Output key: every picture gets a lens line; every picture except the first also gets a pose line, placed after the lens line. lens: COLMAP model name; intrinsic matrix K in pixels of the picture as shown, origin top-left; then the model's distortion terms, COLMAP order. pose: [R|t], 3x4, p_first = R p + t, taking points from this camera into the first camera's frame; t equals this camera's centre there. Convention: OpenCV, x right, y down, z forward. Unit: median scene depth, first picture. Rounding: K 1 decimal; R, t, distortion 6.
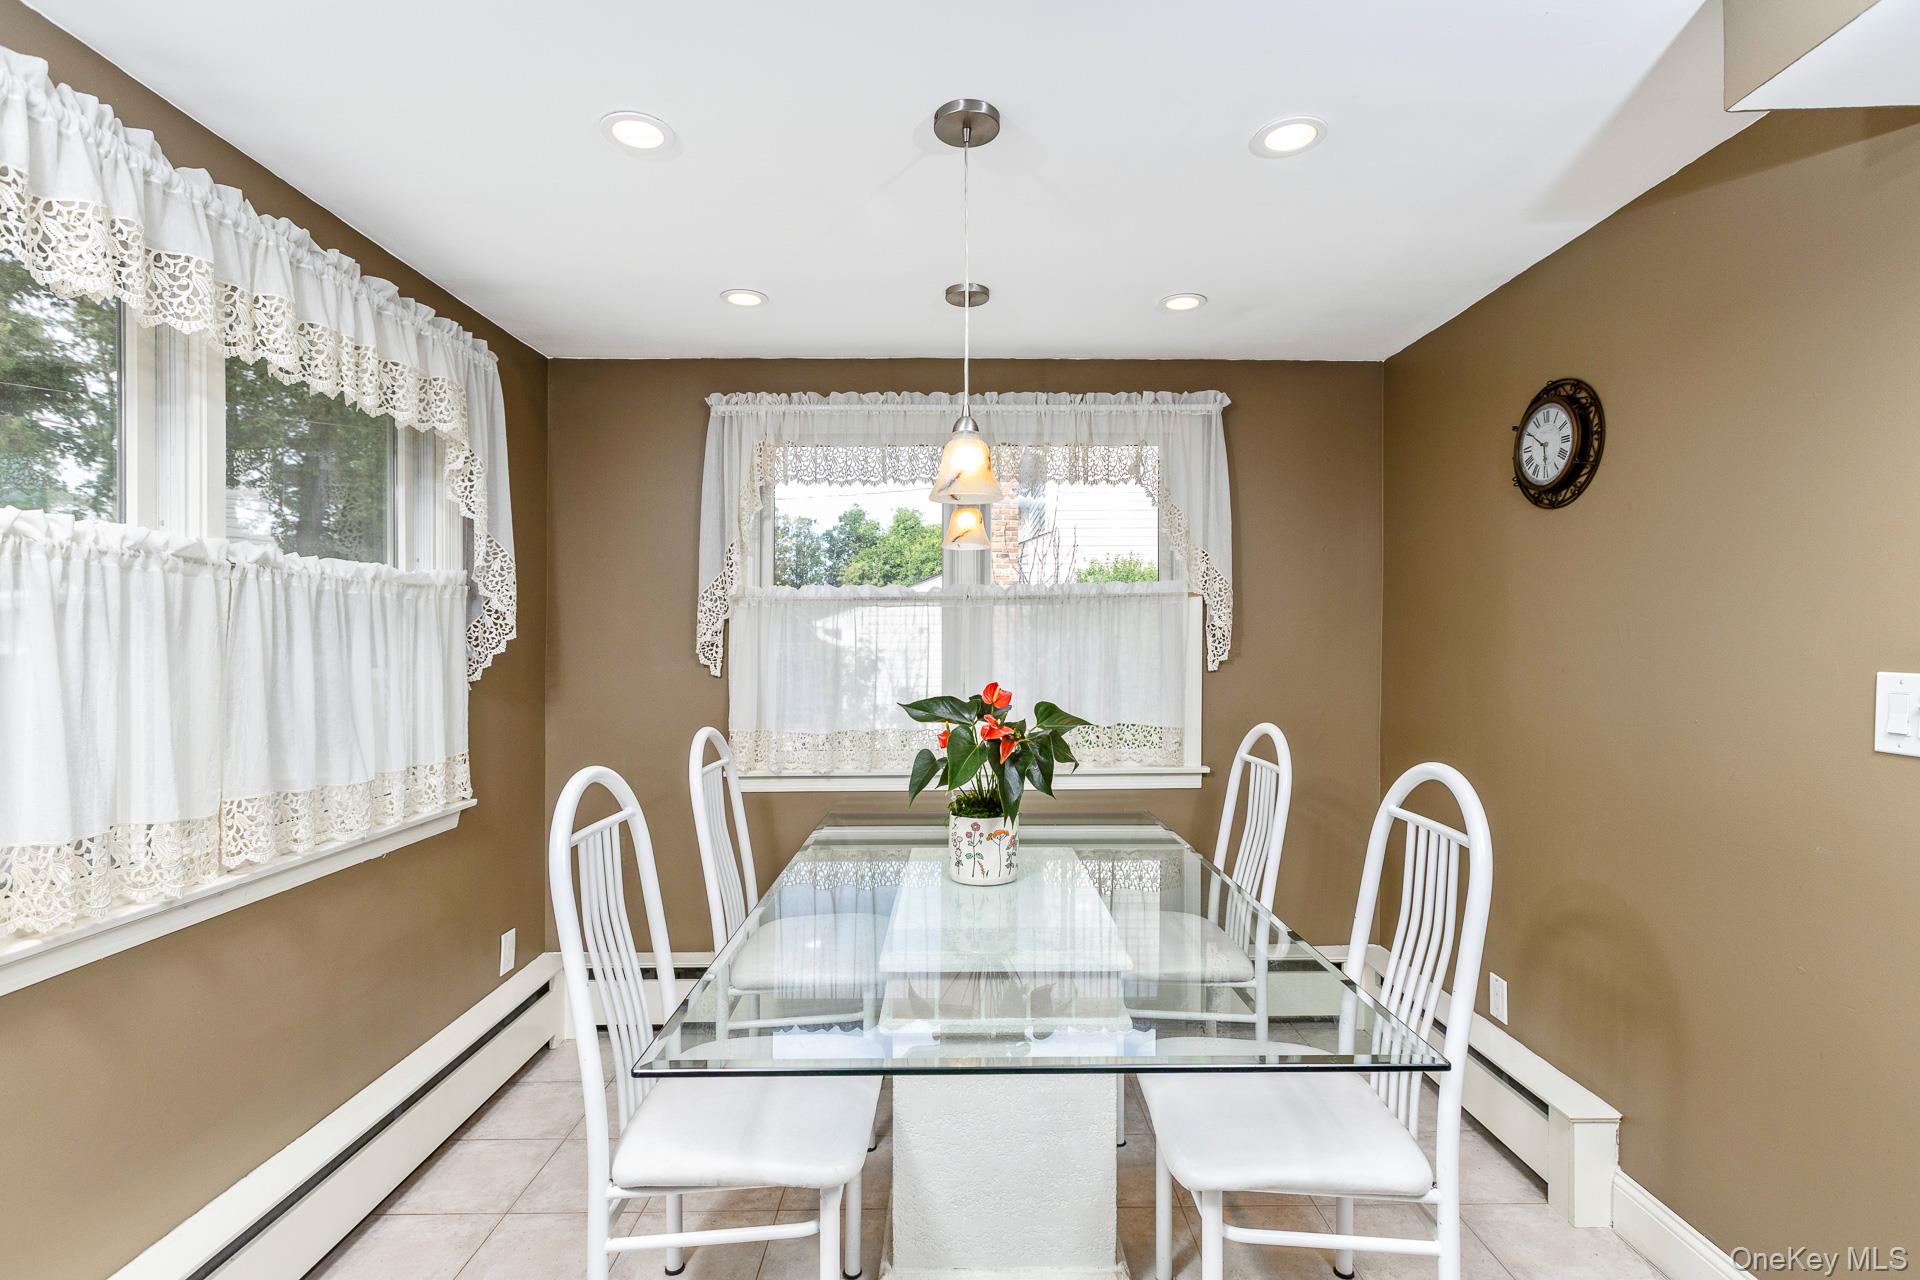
lens RADIAL K [[889.8, 0, 960.0], [0, 889.8, 640.0], [0, 0, 1]] dist [0.000848, 0.000757]
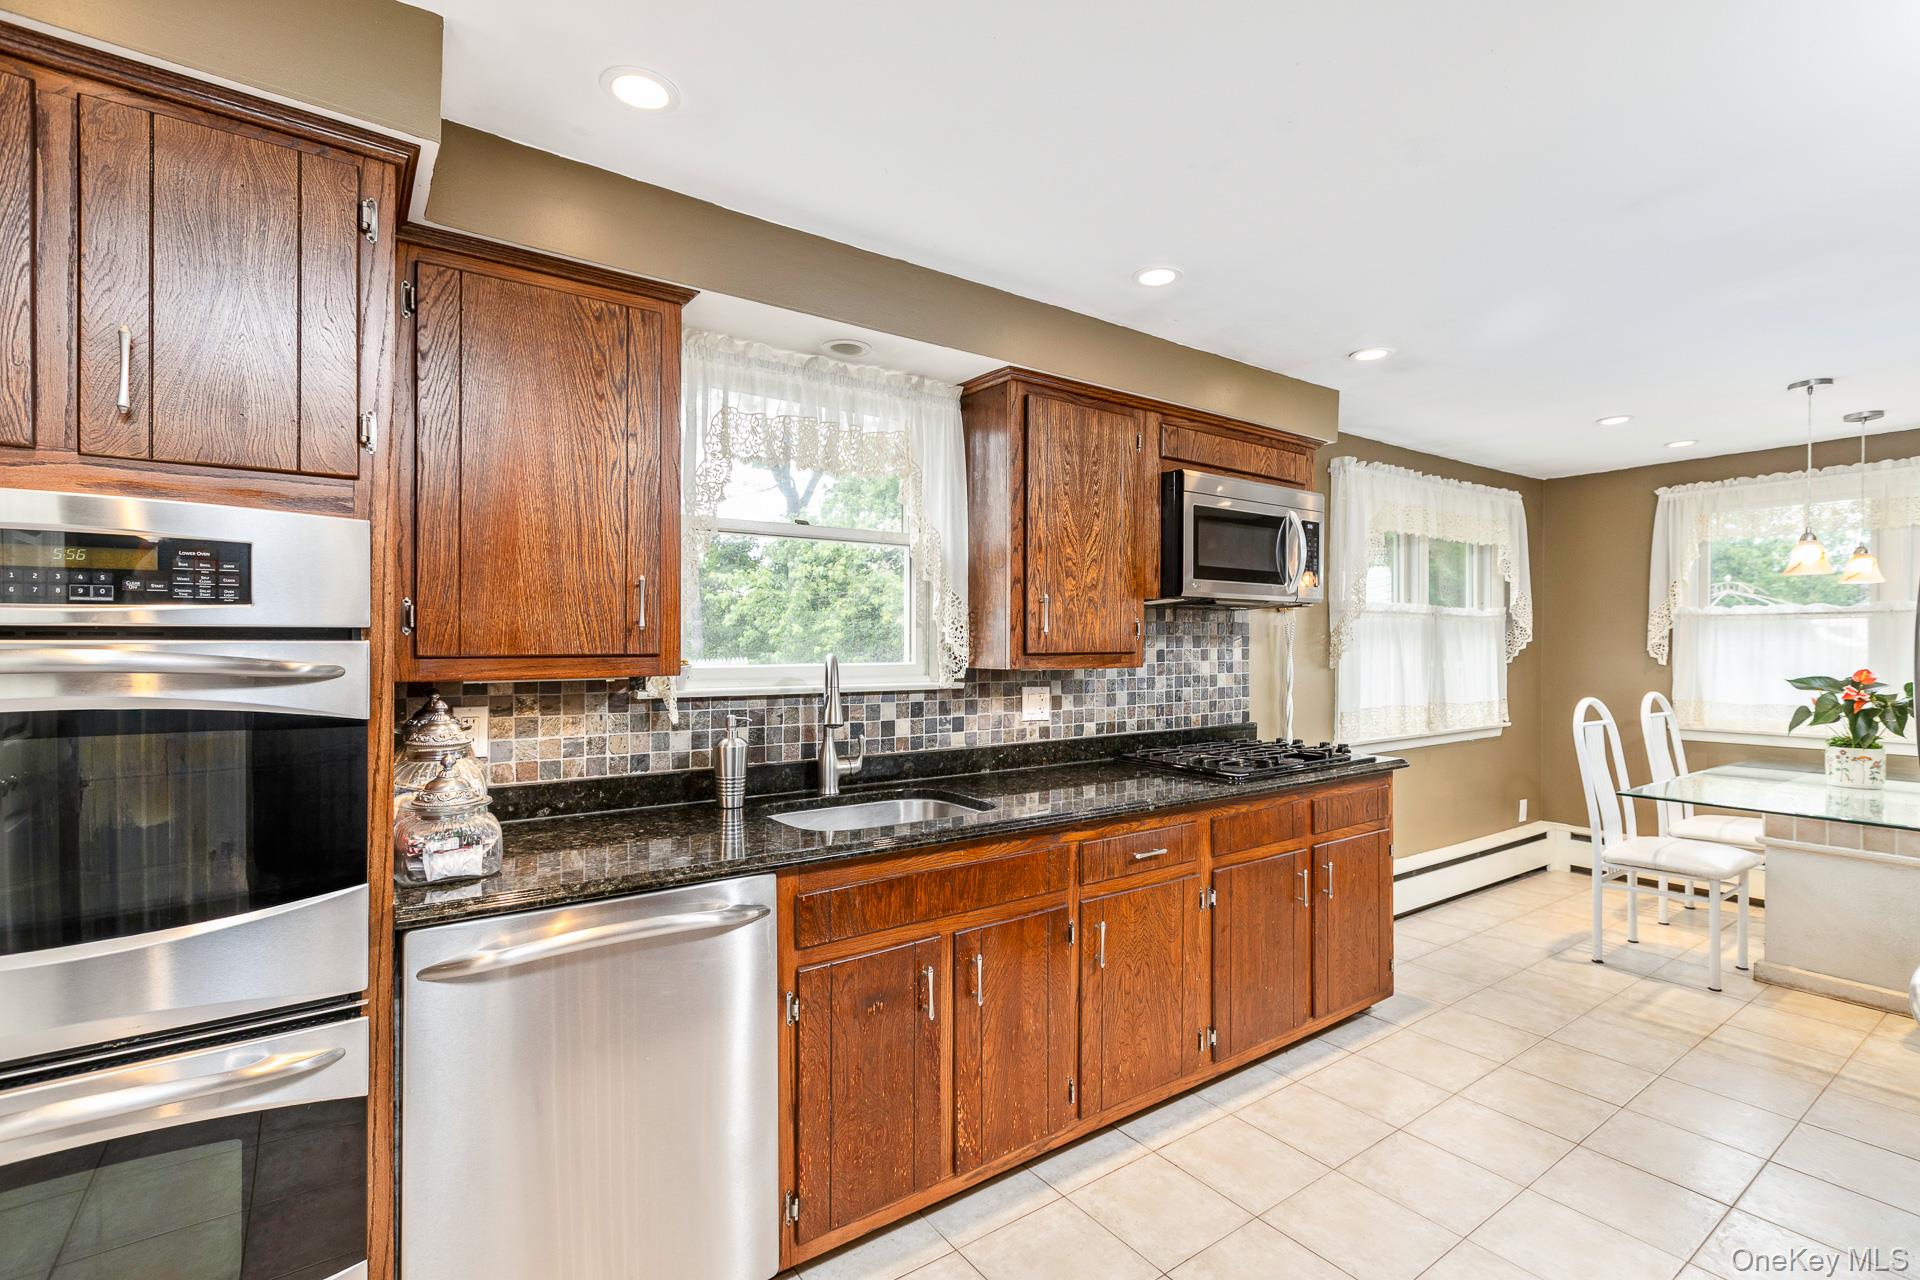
lens RADIAL K [[868.5, 0, 960.0], [0, 868.5, 640.0], [0, 0, 1]] dist [-0.001434, -0.000463]
pose [[0.569177, 0.001355, -0.822214, 0.341925], [0.001813, 0.999994, 0.002903, -0.012403], [0.822213, -0.003143, 0.569171, -1.095926]]
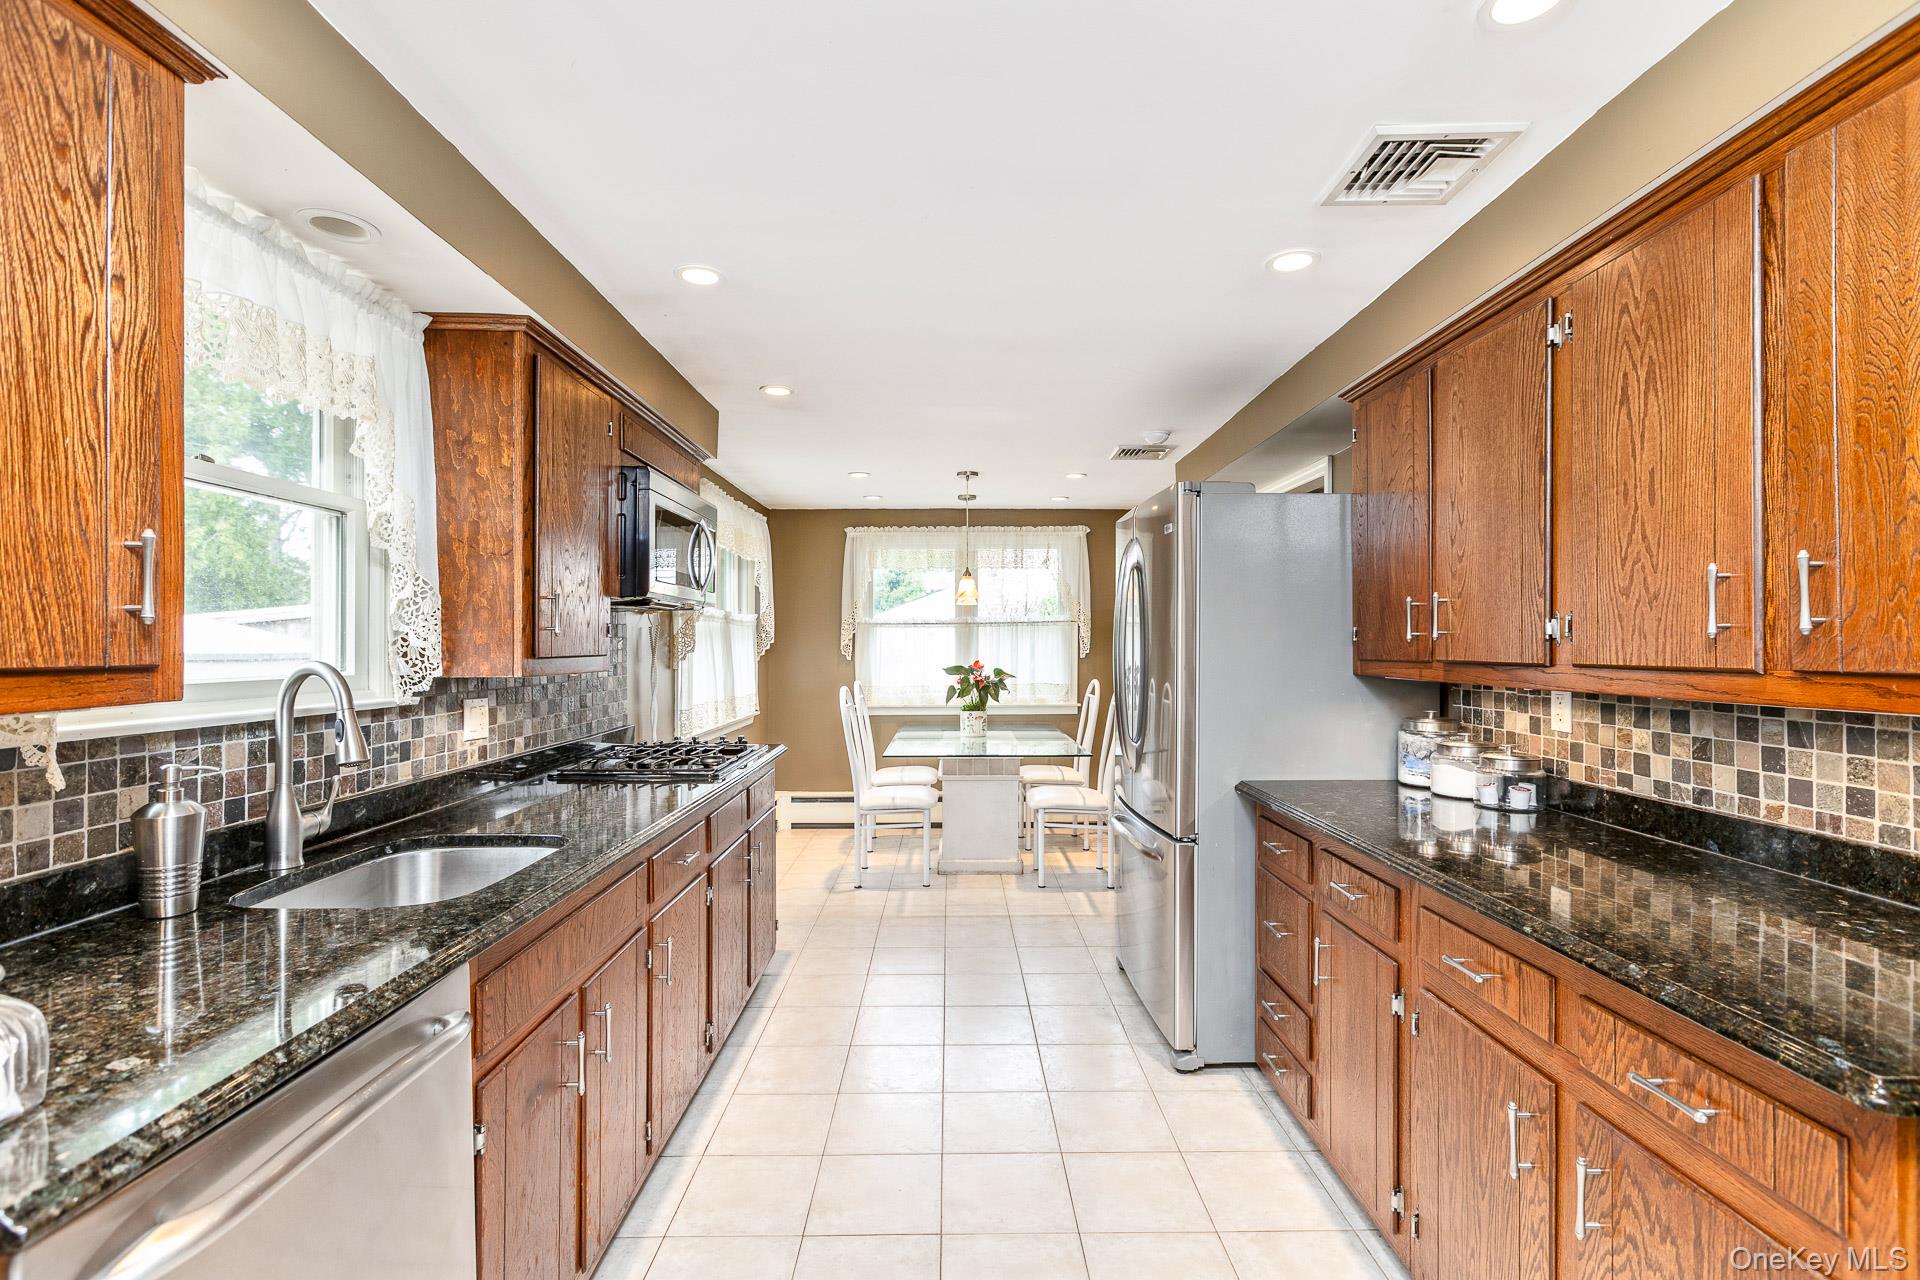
lens RADIAL K [[889.8, 0, 960.0], [0, 889.8, 640.0], [0, 0, 1]] dist [0.000848, 0.000757]
pose [[0.999981, 0.000900, 0.006058, -0.023925], [-0.000907, 0.999999, 0.001075, -0.012264], [-0.006057, -0.001081, 0.999981, -1.337374]]
